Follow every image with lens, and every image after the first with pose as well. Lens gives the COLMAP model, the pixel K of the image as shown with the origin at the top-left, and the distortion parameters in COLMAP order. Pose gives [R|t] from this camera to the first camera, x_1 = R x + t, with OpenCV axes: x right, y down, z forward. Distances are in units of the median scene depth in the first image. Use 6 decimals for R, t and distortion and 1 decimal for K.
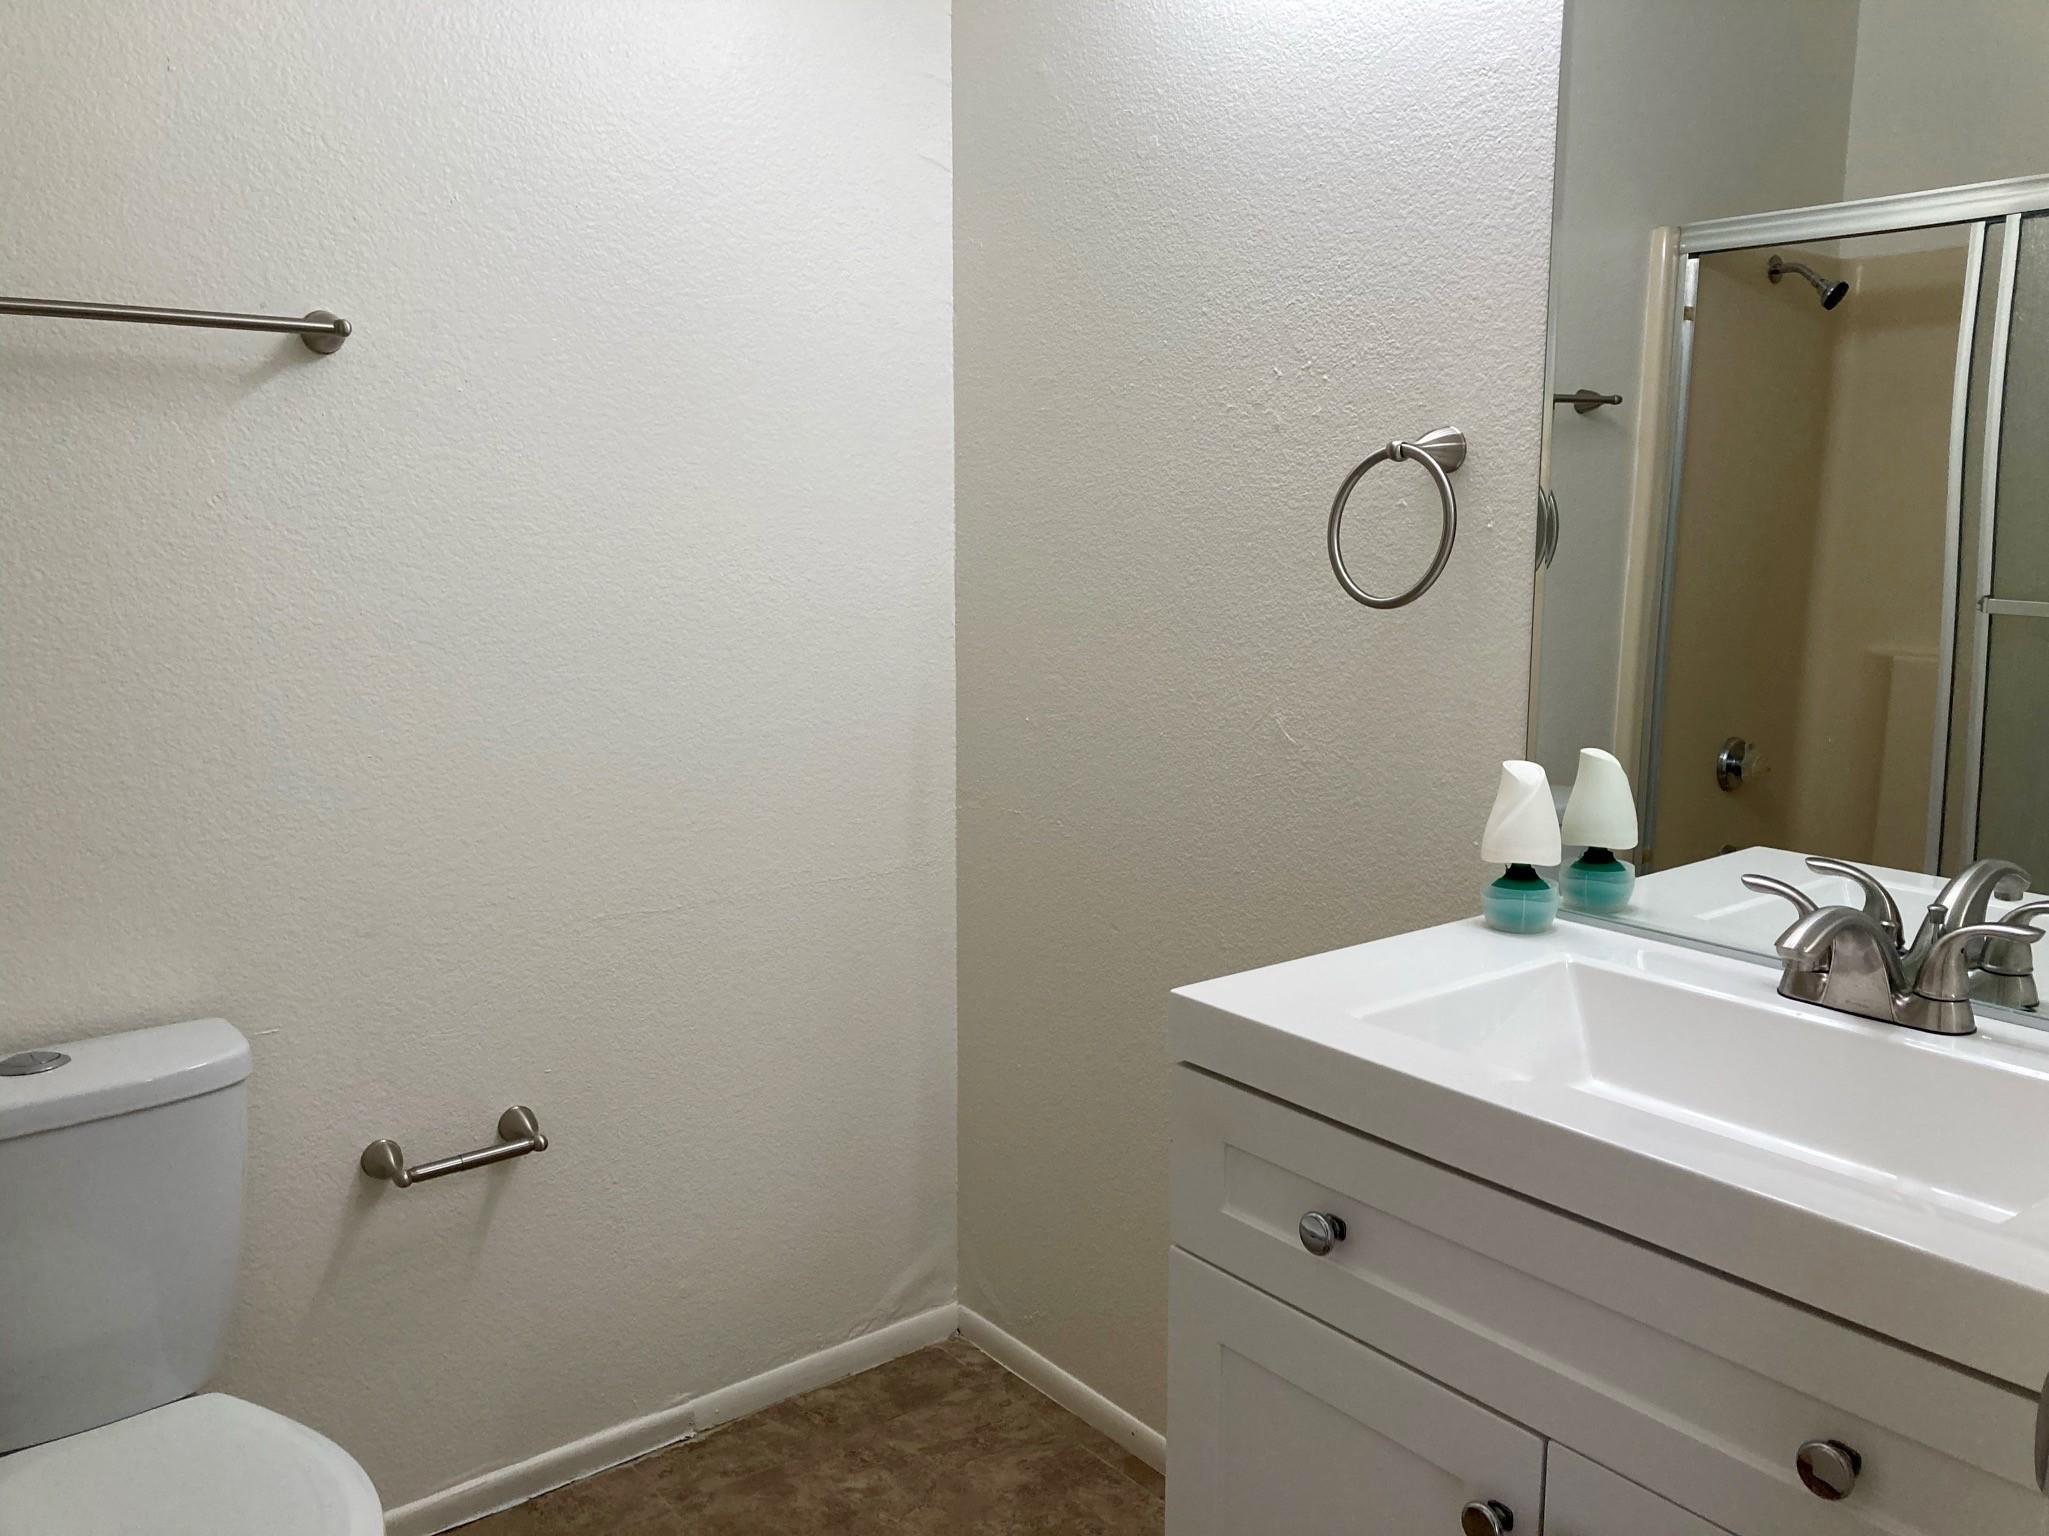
lens RADIAL K [[1692.8, 0, 1024.5], [0, 1692.8, 768.0], [0, 0, 1]] dist [0.076433, -0.102112]
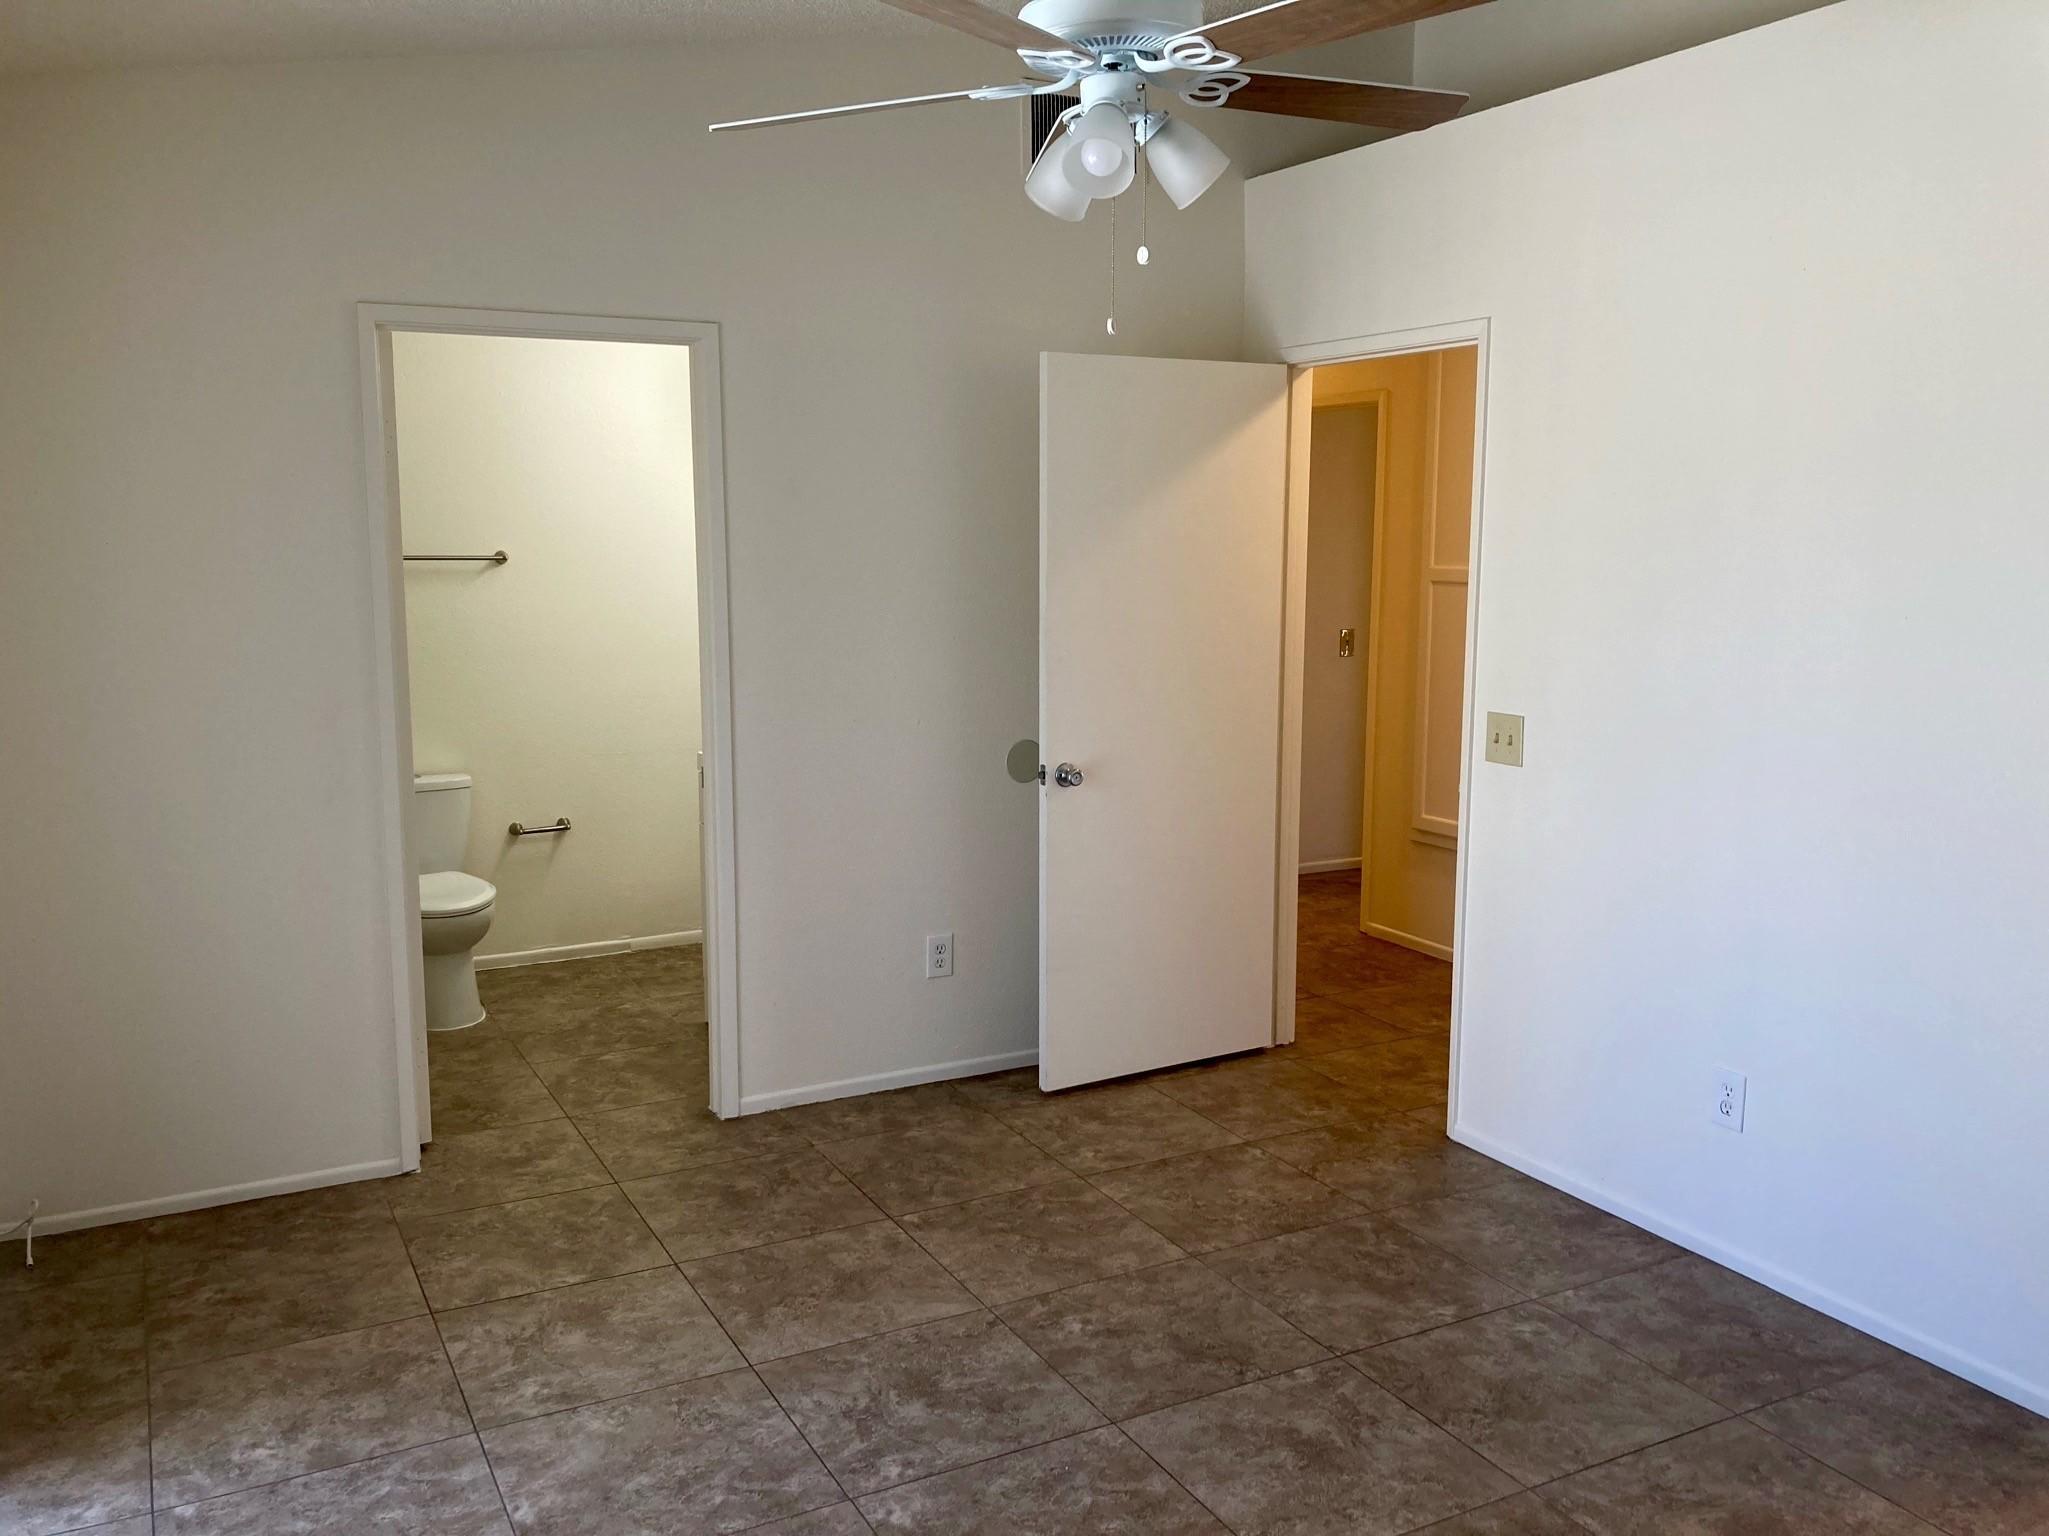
lens RADIAL K [[1692.8, 0, 1024.5], [0, 1692.8, 768.0], [0, 0, 1]] dist [0.076433, -0.102112]
pose [[0.981957, 0.028147, -0.186999, 1.049818], [-0.031918, 0.999343, -0.017182, 0.148205], [0.186392, 0.022841, 0.982210, -1.760001]]
